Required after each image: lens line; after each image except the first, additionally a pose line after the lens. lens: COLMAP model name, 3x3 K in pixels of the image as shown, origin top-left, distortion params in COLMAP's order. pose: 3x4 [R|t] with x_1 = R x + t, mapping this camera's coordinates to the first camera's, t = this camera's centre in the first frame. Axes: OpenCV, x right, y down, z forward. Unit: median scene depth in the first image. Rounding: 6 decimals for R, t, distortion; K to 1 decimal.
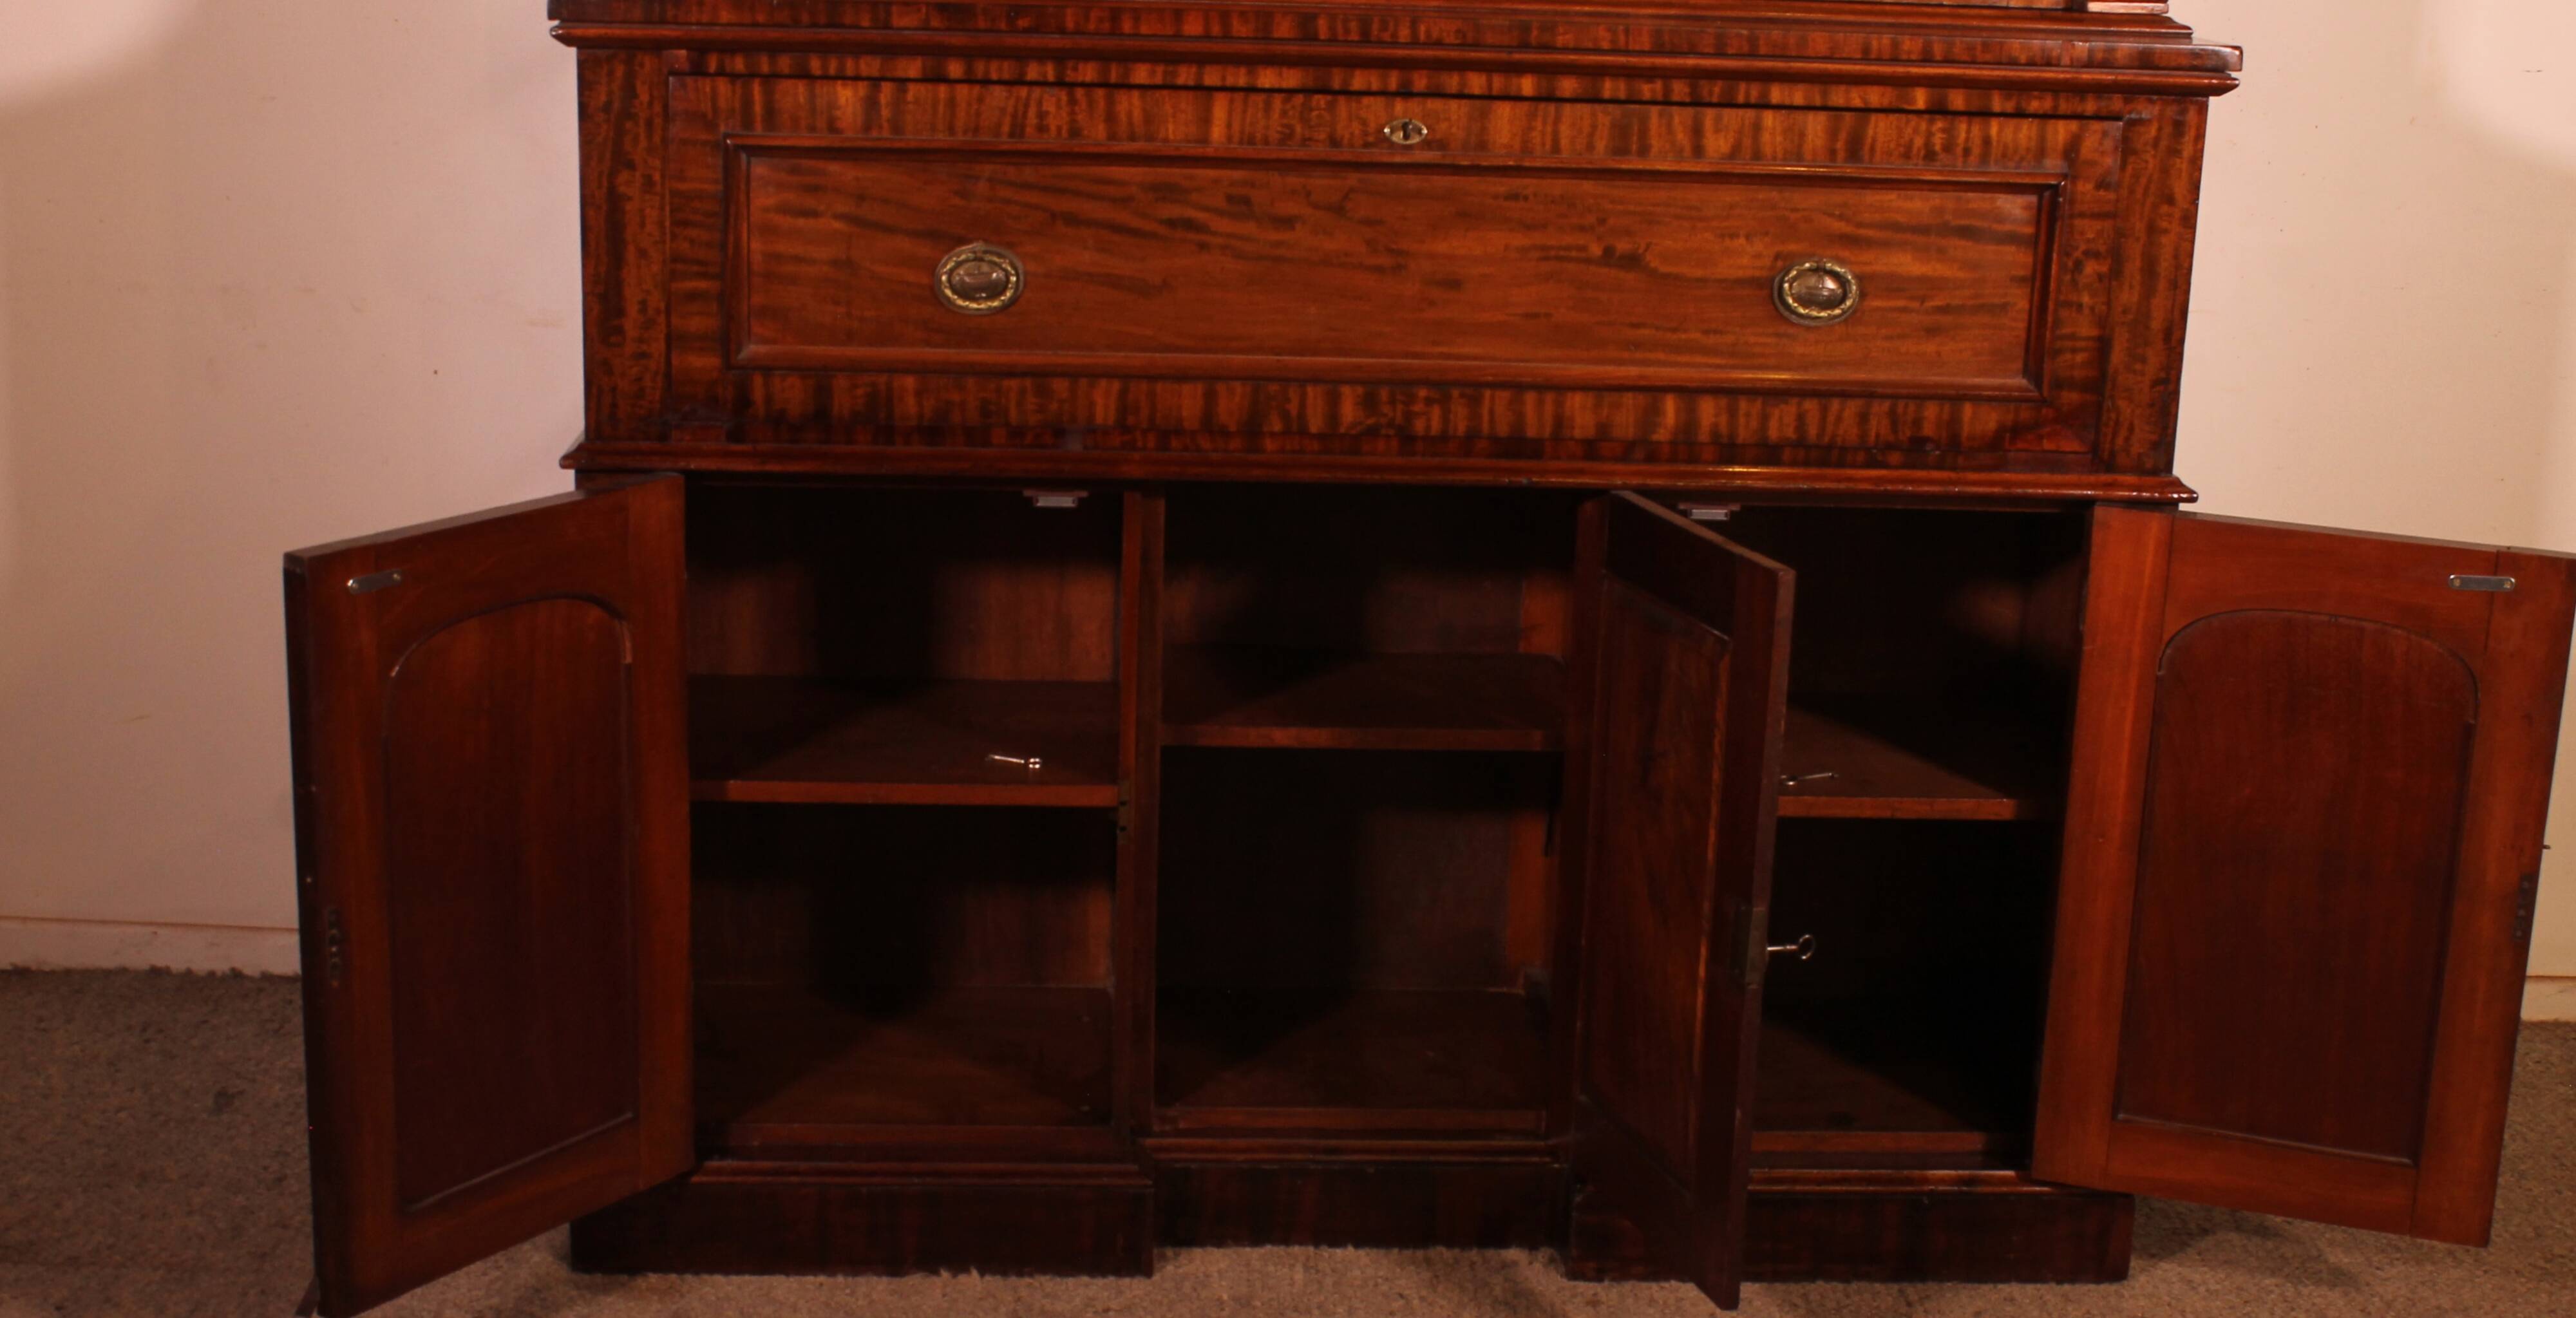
lens RADIAL K [[3399.1, 0, 1346.0], [0, 3399.1, 643.5], [0, 0, 1]] dist [-0.094403, 0.050664]
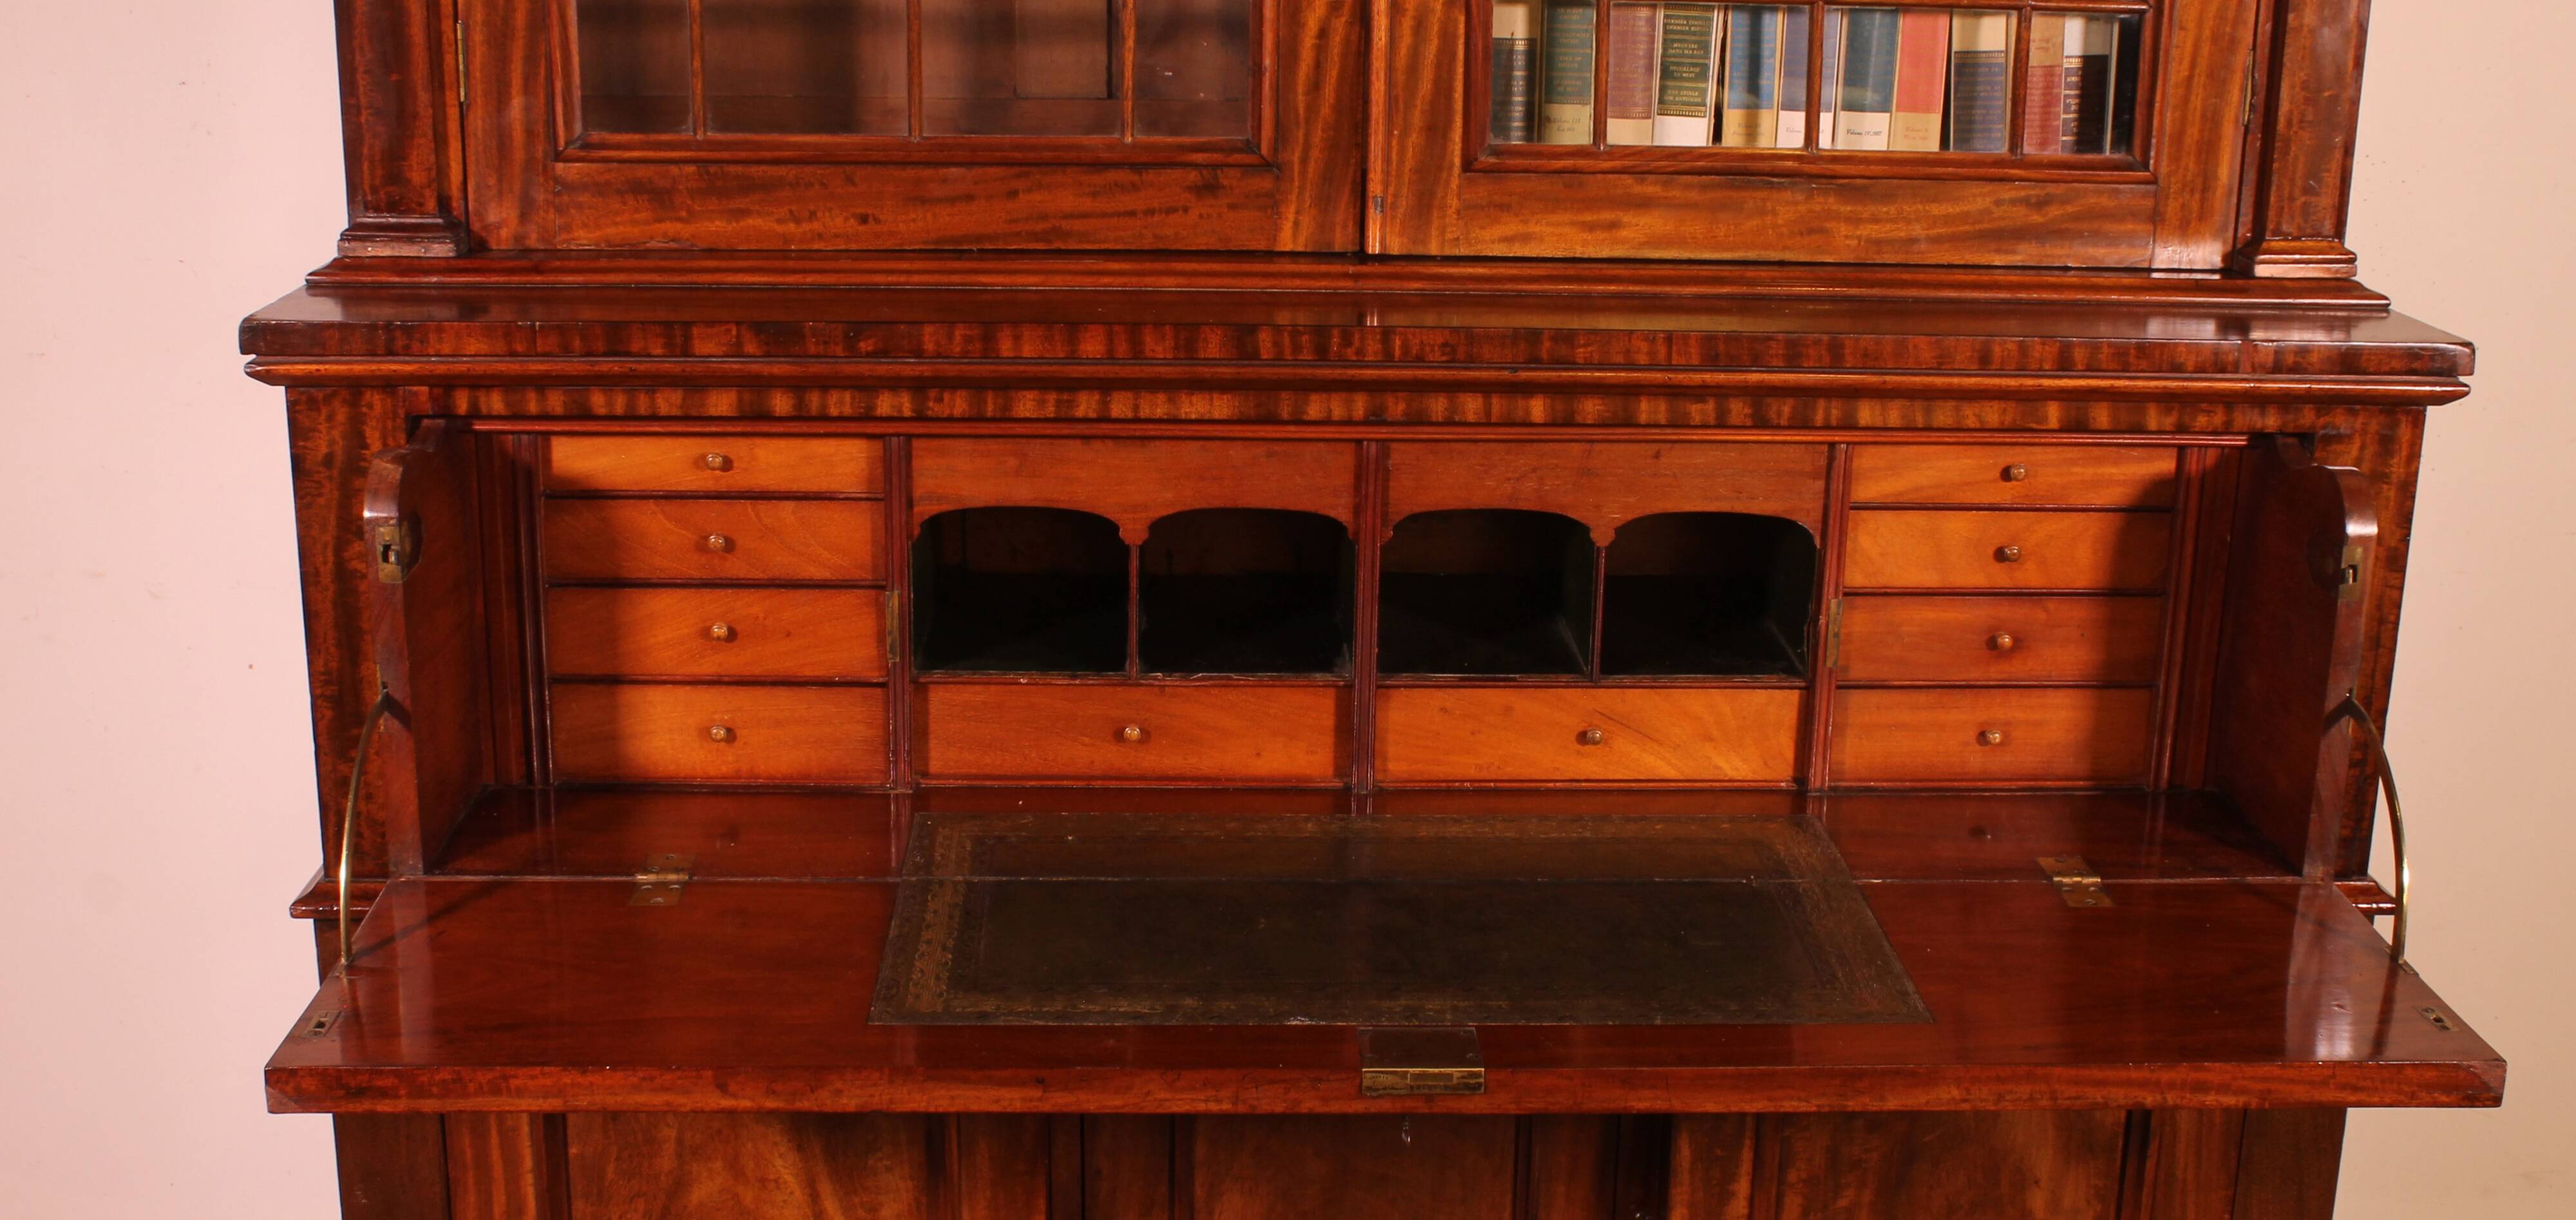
lens RADIAL K [[2931.5, 0, 1328.1], [0, 2931.5, 587.0], [0, 0, 1]] dist [-0.130191, 0.170015]
pose [[0.999793, -0.010550, -0.017415, 0.017586], [0.010855, 0.999788, 0.017478, -0.136441], [0.017227, -0.017663, 0.999696, 0.343018]]
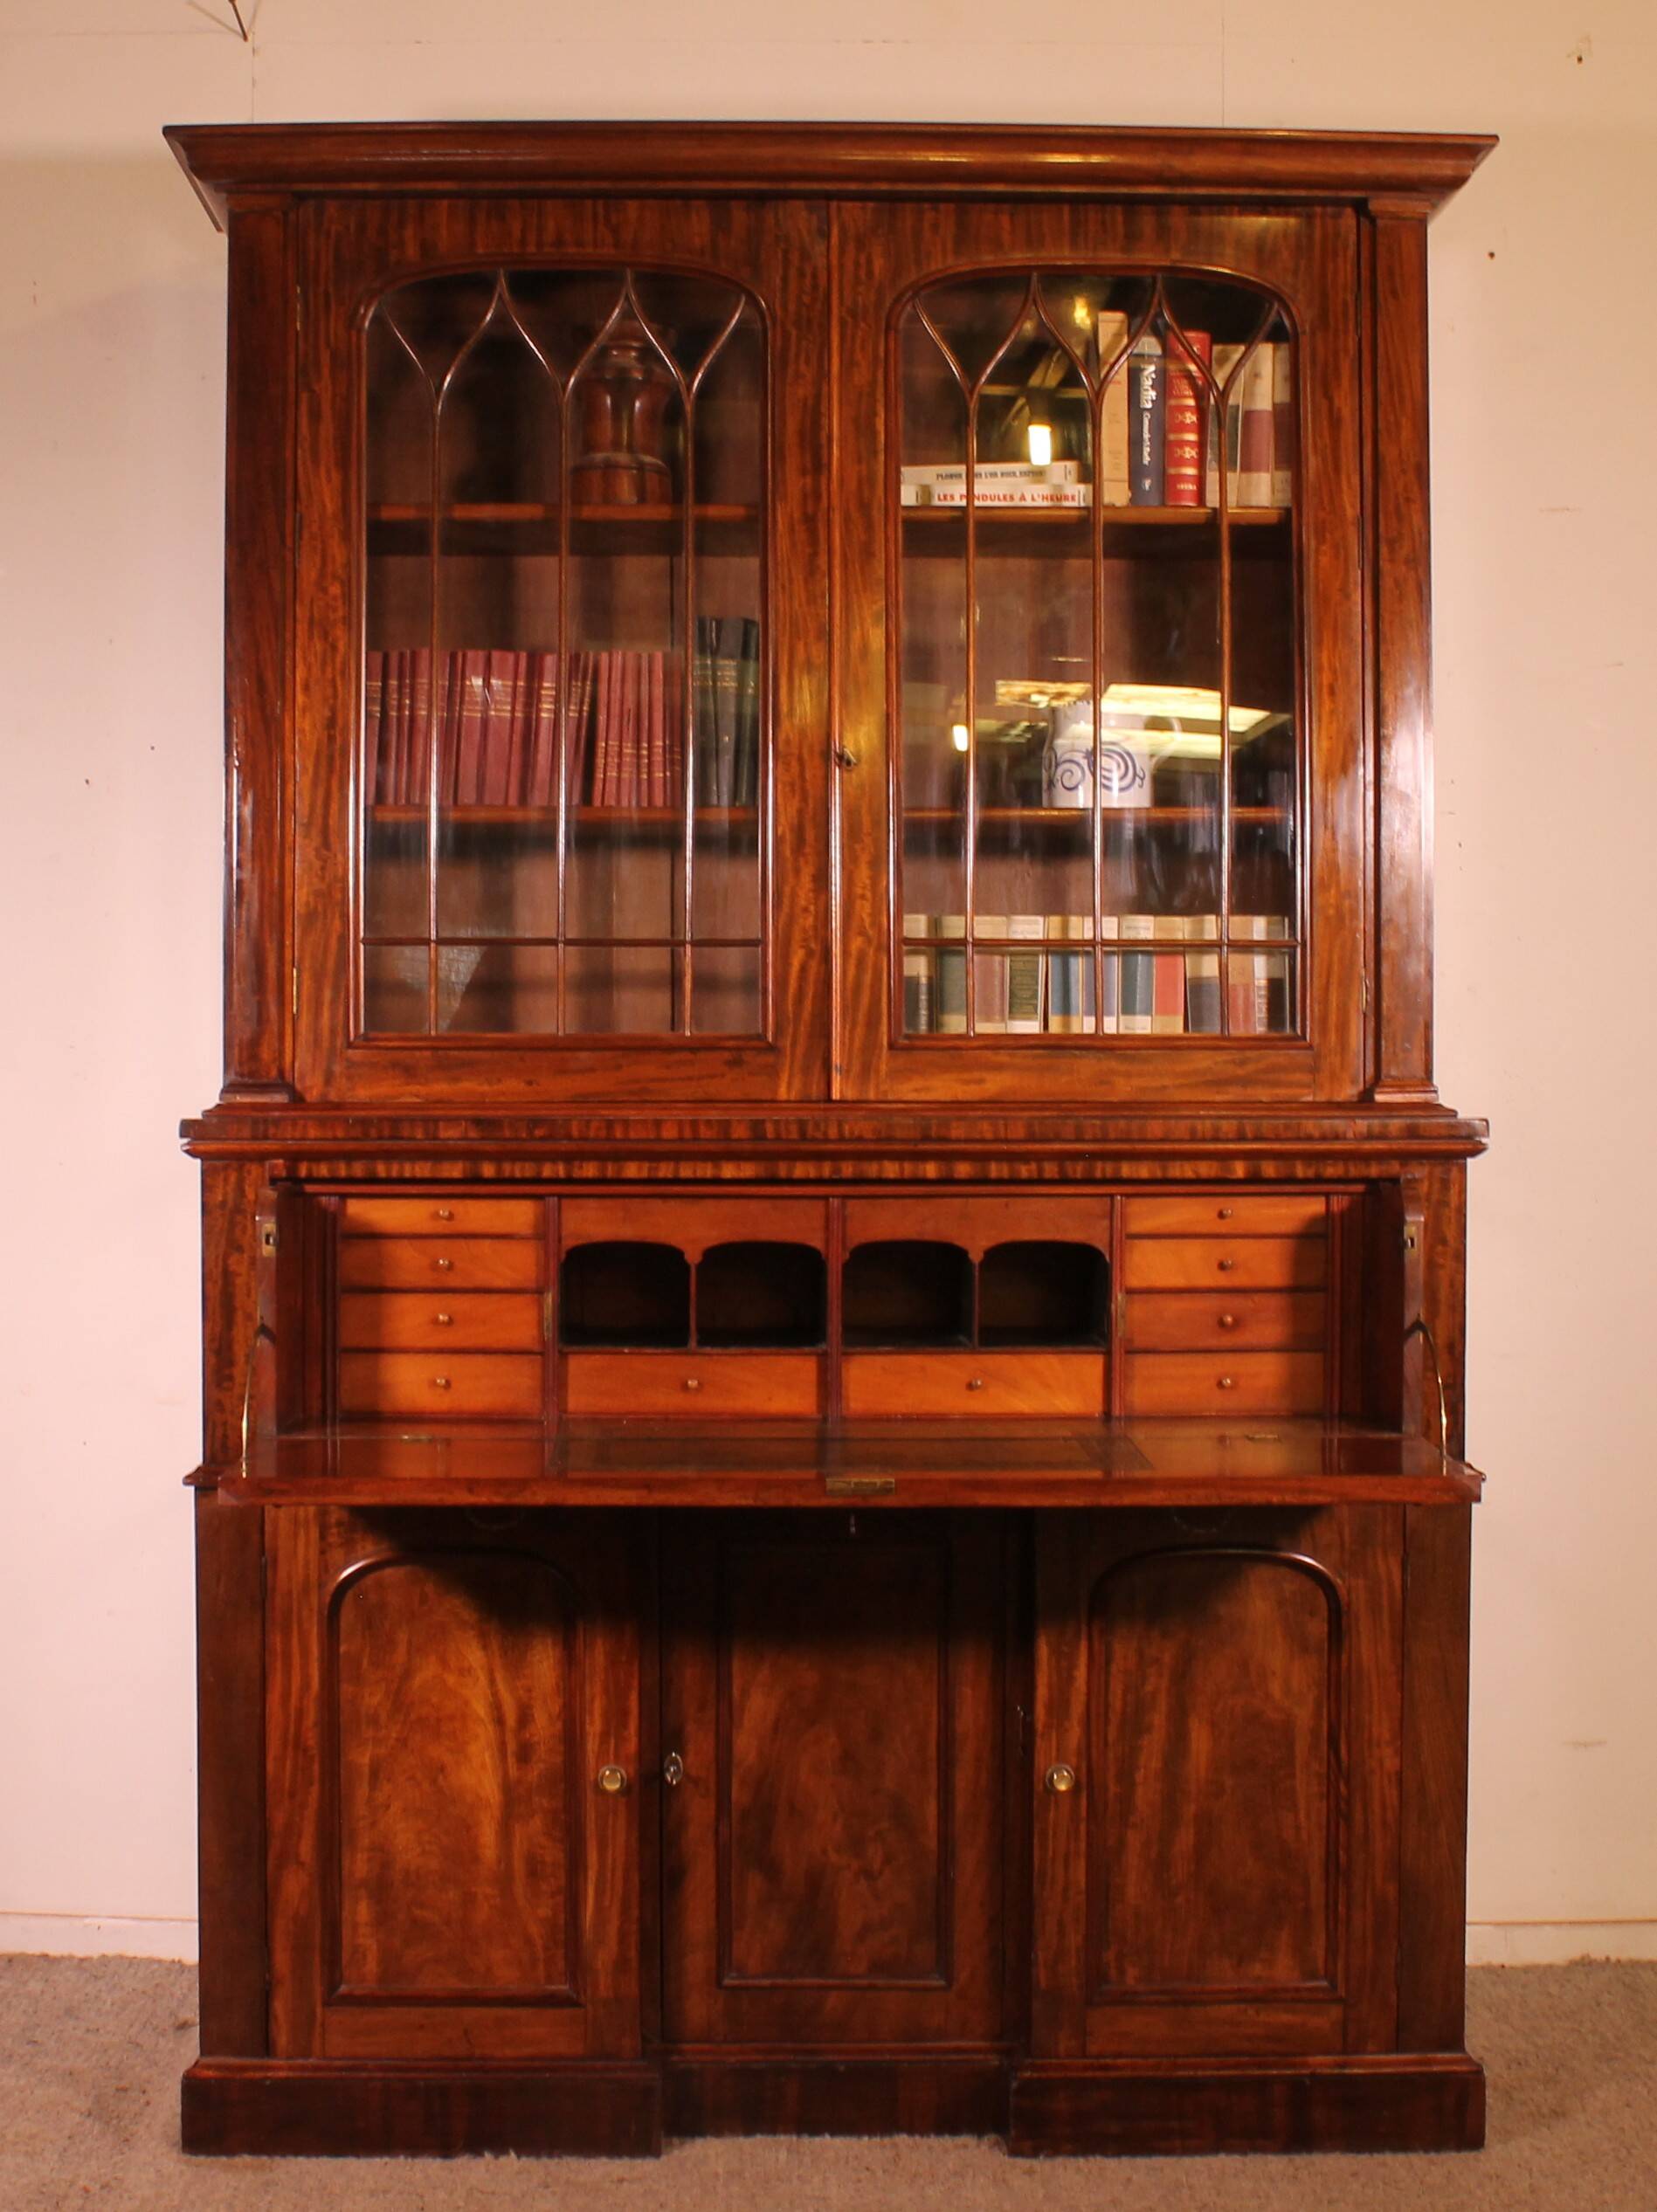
lens RADIAL K [[3161.3, 0, 728.2], [0, 3161.3, 957.2], [0, 0, 1]] dist [-0.169100, 0.131286]
pose [[0.997910, -0.035869, -0.053747, 0.043887], [0.019815, 0.961578, -0.273817, 0.084090], [0.061504, 0.272179, 0.960279, -0.177259]]
